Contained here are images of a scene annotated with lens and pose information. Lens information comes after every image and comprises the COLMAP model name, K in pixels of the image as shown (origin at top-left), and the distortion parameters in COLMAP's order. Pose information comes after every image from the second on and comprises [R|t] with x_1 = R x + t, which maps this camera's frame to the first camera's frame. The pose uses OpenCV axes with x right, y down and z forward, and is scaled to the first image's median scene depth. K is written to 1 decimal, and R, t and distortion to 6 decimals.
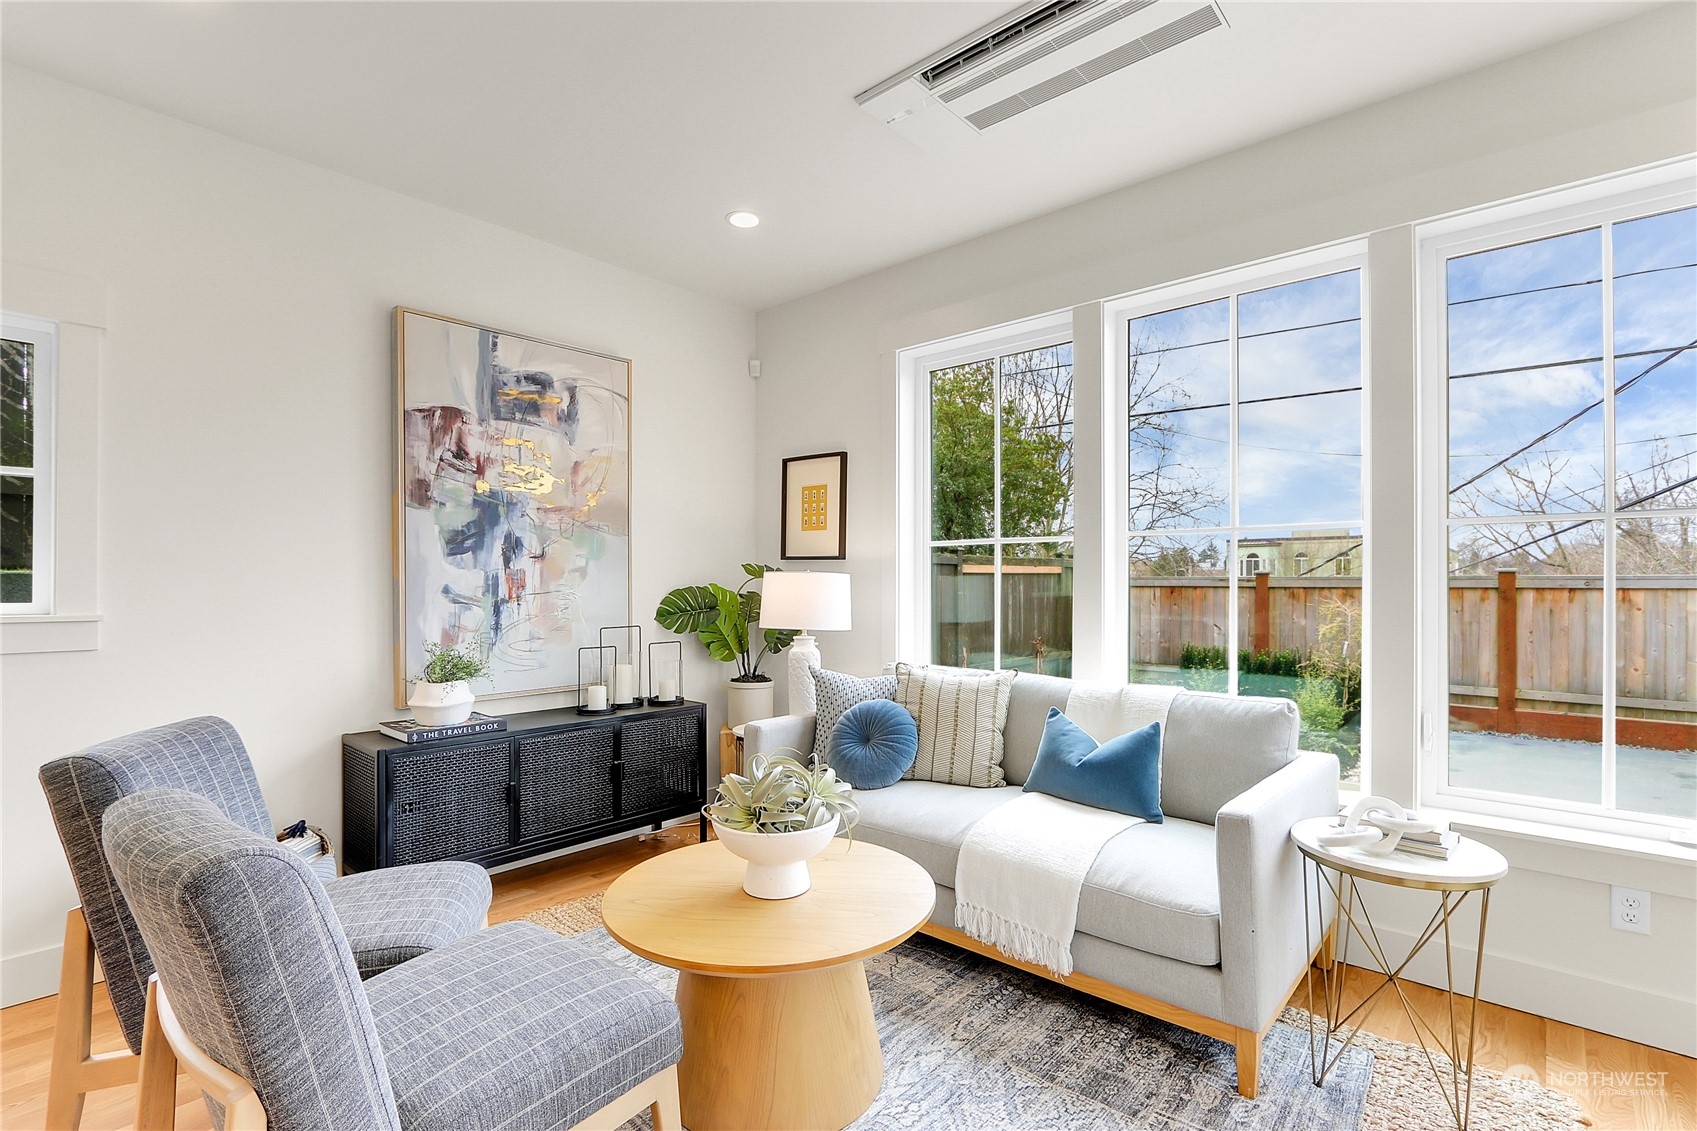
lens RADIAL K [[789.5, 0, 838.4], [0, 789.5, 587.2], [0, 0, 1]] dist [-0.017226, 0.001640]
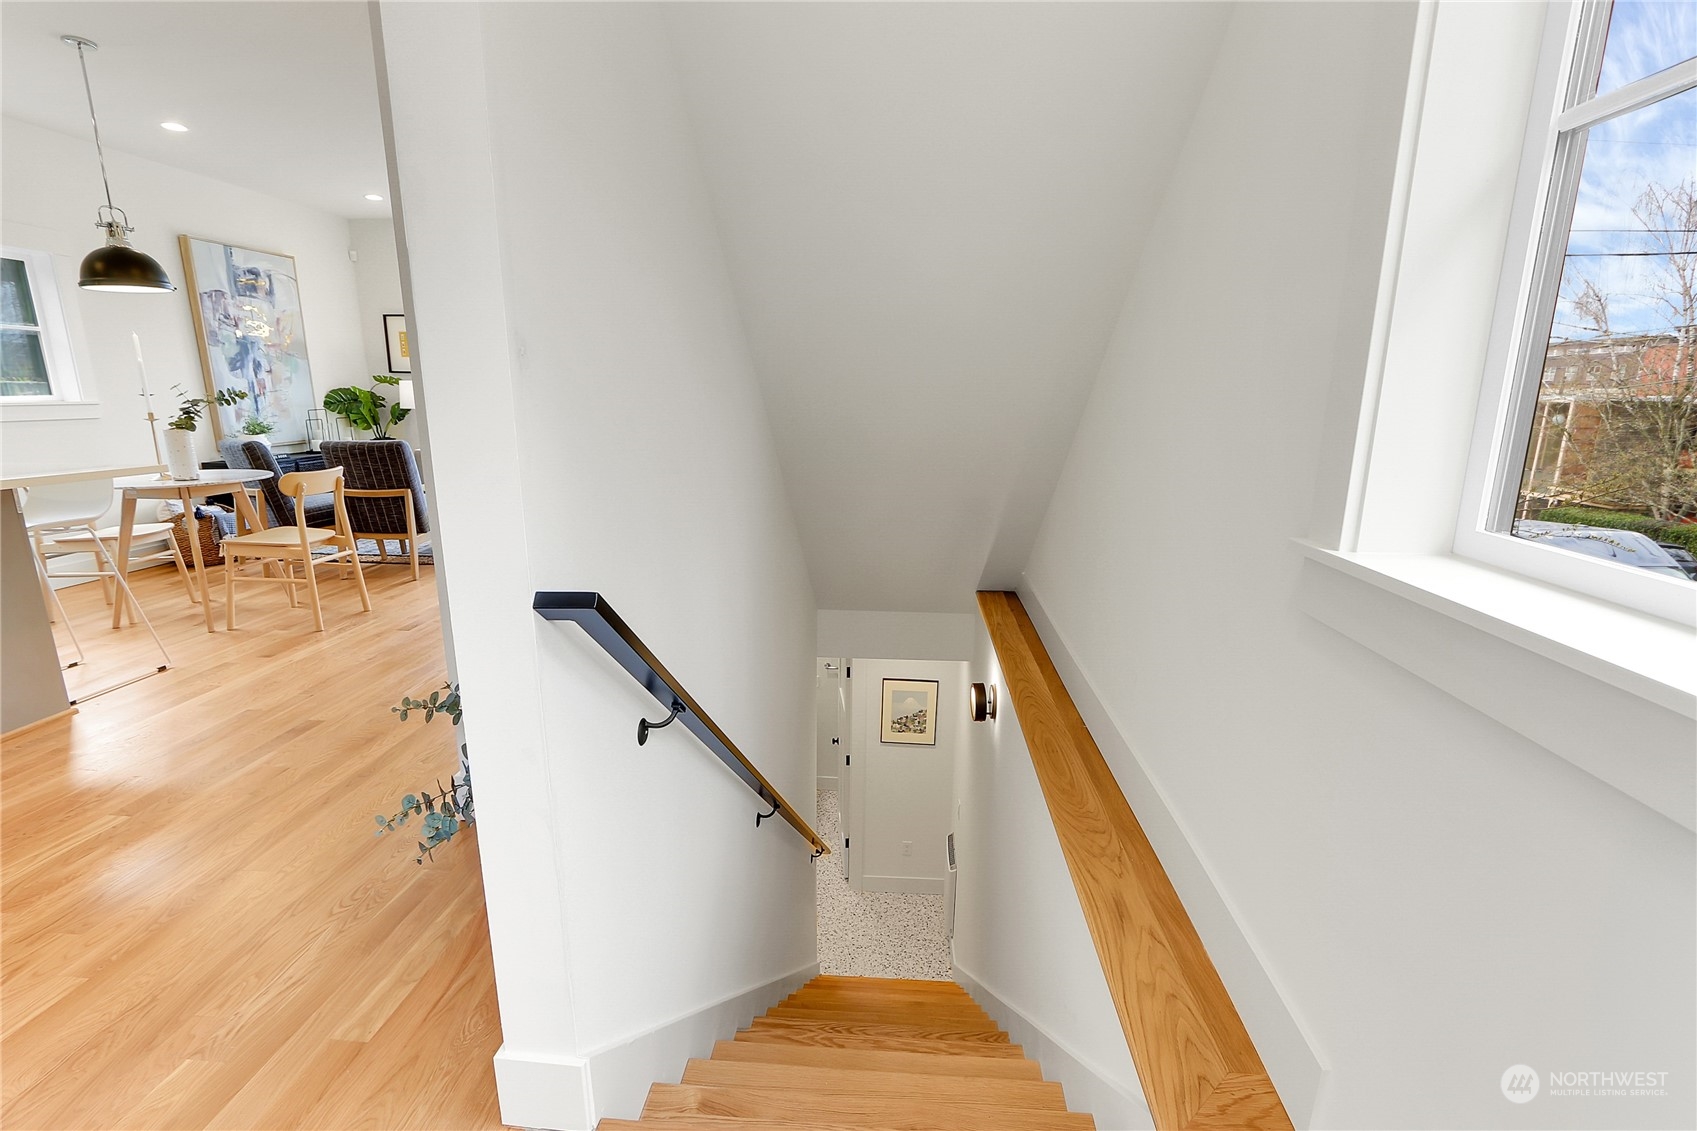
lens RADIAL K [[789.5, 0, 839.3], [0, 789.5, 589.5], [0, 0, 1]] dist [-0.017226, 0.001640]
pose [[0.798850, -0.143763, 0.584098, -0.464916], [-0.002543, 0.970205, 0.242273, 0.011057], [-0.601524, -0.195025, 0.774683, -1.395794]]
